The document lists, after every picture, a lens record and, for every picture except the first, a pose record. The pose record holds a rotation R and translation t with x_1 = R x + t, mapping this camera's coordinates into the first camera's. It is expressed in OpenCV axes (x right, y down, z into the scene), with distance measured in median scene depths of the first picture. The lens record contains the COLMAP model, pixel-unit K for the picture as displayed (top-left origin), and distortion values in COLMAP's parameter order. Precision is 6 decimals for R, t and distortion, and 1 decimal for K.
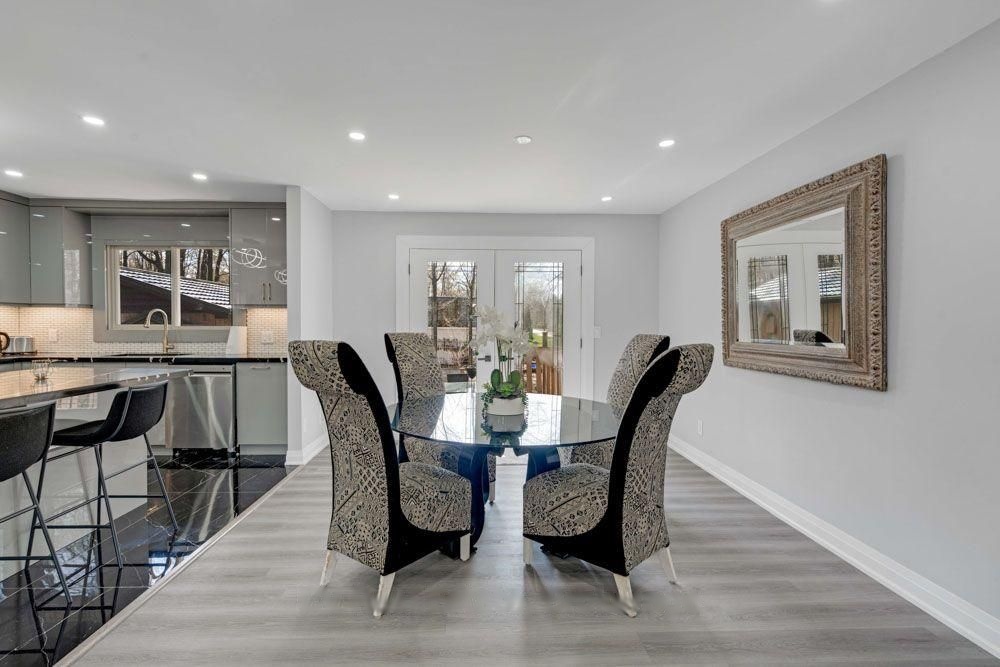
lens RADIAL K [[459.0, 0, 500.0], [0, 459.0, 333.5], [0, 0, 1]] dist [-0.000768, 0.000765]
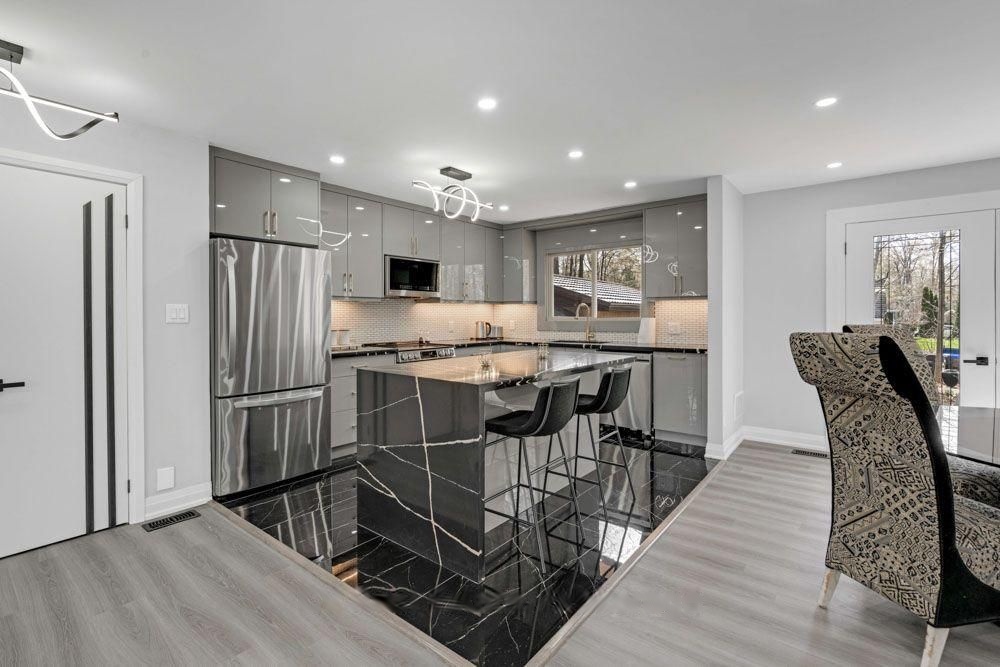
lens RADIAL K [[464.9, 0, 495.8], [0, 464.9, 318.3], [0, 0, 1]] dist [0.001972, 0.000750]
pose [[0.754579, -0.003070, -0.656202, -0.179386], [-0.006818, 0.999898, -0.012517, 0.001744], [0.656174, 0.013919, 0.754481, -0.077397]]
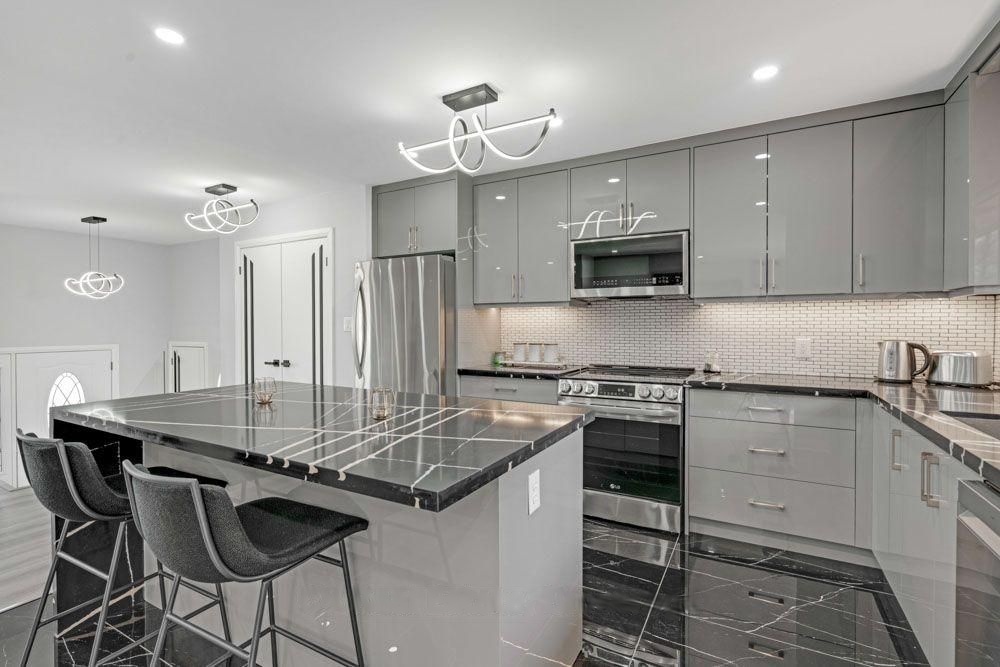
lens RADIAL K [[464.9, 0, 495.8], [0, 464.9, 318.3], [0, 0, 1]] dist [0.001972, 0.000750]
pose [[-0.520648, -0.011491, -0.853694, -0.417816], [-0.020599, 0.999787, -0.000895, -0.034222], [0.853523, 0.017120, -0.520774, 1.151936]]
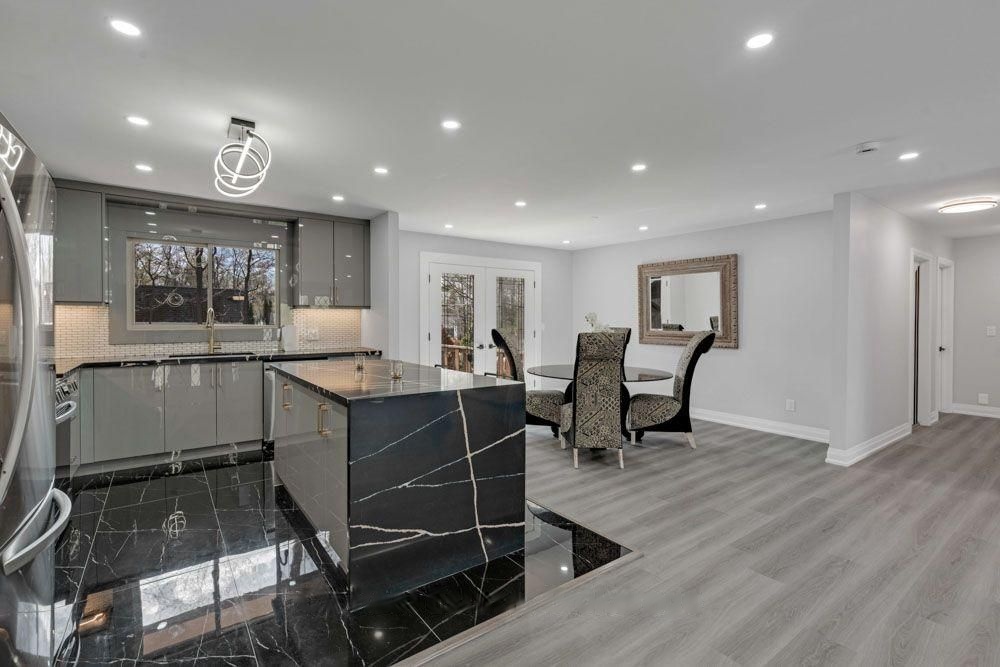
lens RADIAL K [[457.2, 0, 497.2], [0, 457.2, 323.1], [0, 0, 1]] dist [-0.001731, 0.000000]
pose [[0.828183, -0.008593, 0.560392, -1.106455], [0.013786, 0.999892, -0.005041, -0.012301], [-0.560288, 0.011900, 0.828212, -0.219499]]
